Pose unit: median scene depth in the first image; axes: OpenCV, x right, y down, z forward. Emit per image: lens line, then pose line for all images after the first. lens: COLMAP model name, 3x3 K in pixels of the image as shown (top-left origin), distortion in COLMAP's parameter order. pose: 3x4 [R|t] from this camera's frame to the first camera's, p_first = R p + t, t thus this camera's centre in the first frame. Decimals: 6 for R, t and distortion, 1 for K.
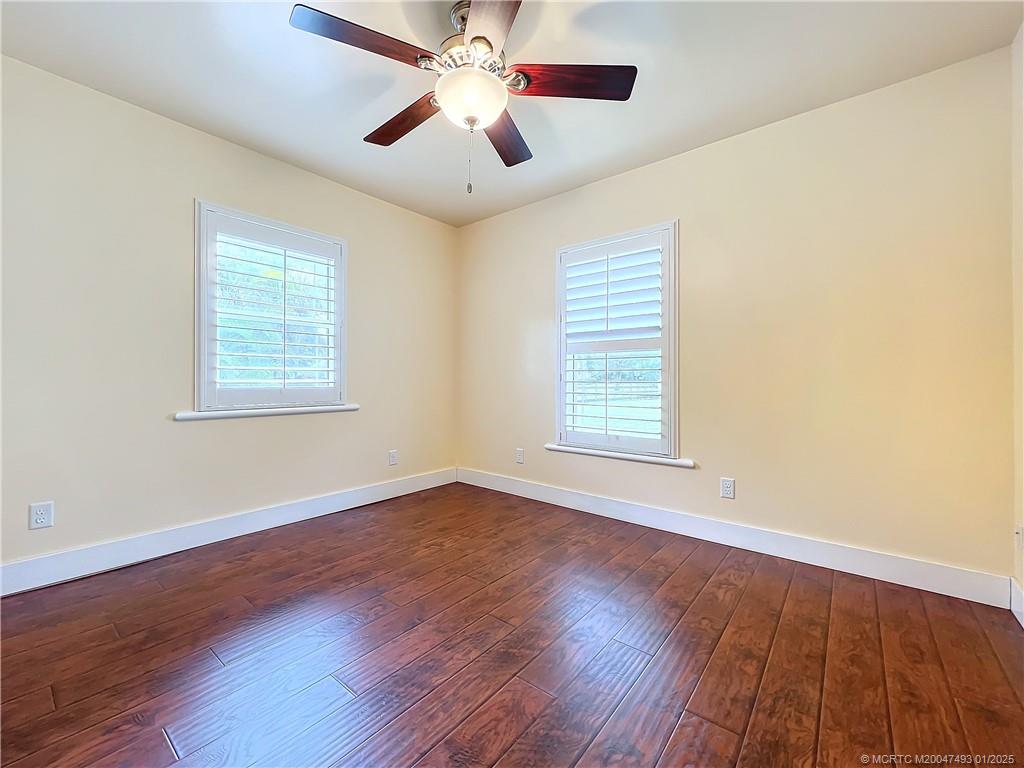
lens RADIAL K [[423.1, 0, 512.0], [0, 423.1, 384.0], [0, 0, 1]] dist [-0.015426, 0.000036]
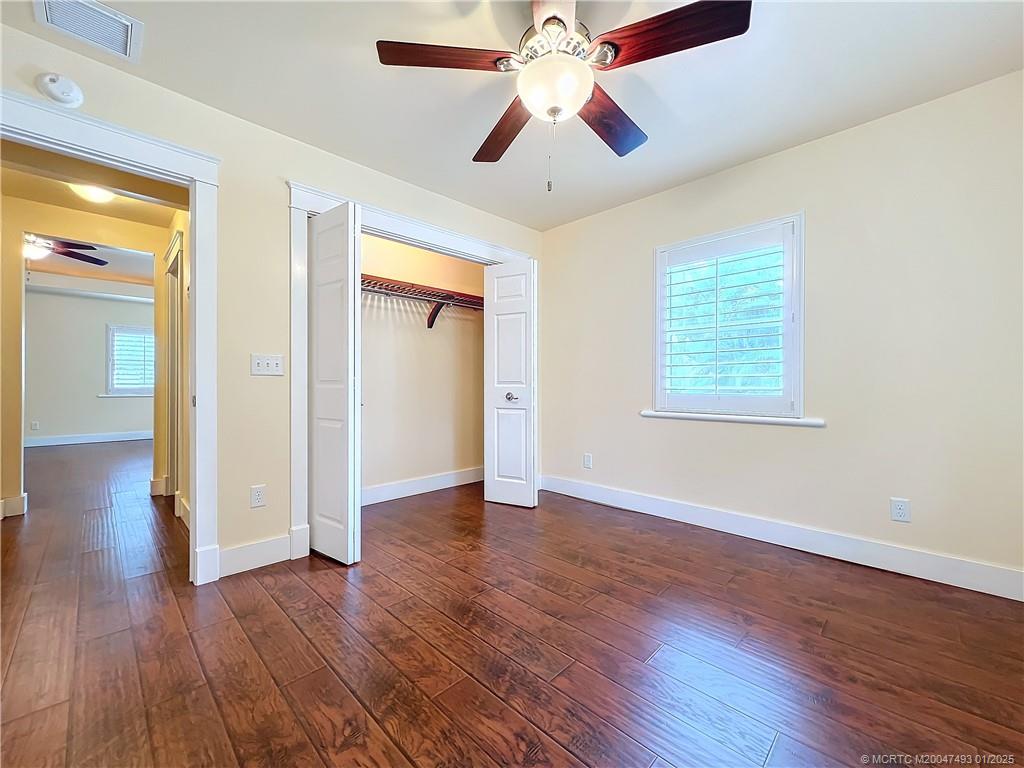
lens RADIAL K [[418.6, 0, 510.9], [0, 418.6, 390.7], [0, 0, 1]] dist [-0.018735, 0.000119]
pose [[-0.130610, 0.007111, -0.991408, 0.572075], [-0.011525, 0.999896, 0.008691, -0.003883], [0.991367, 0.012561, -0.130514, 0.708039]]
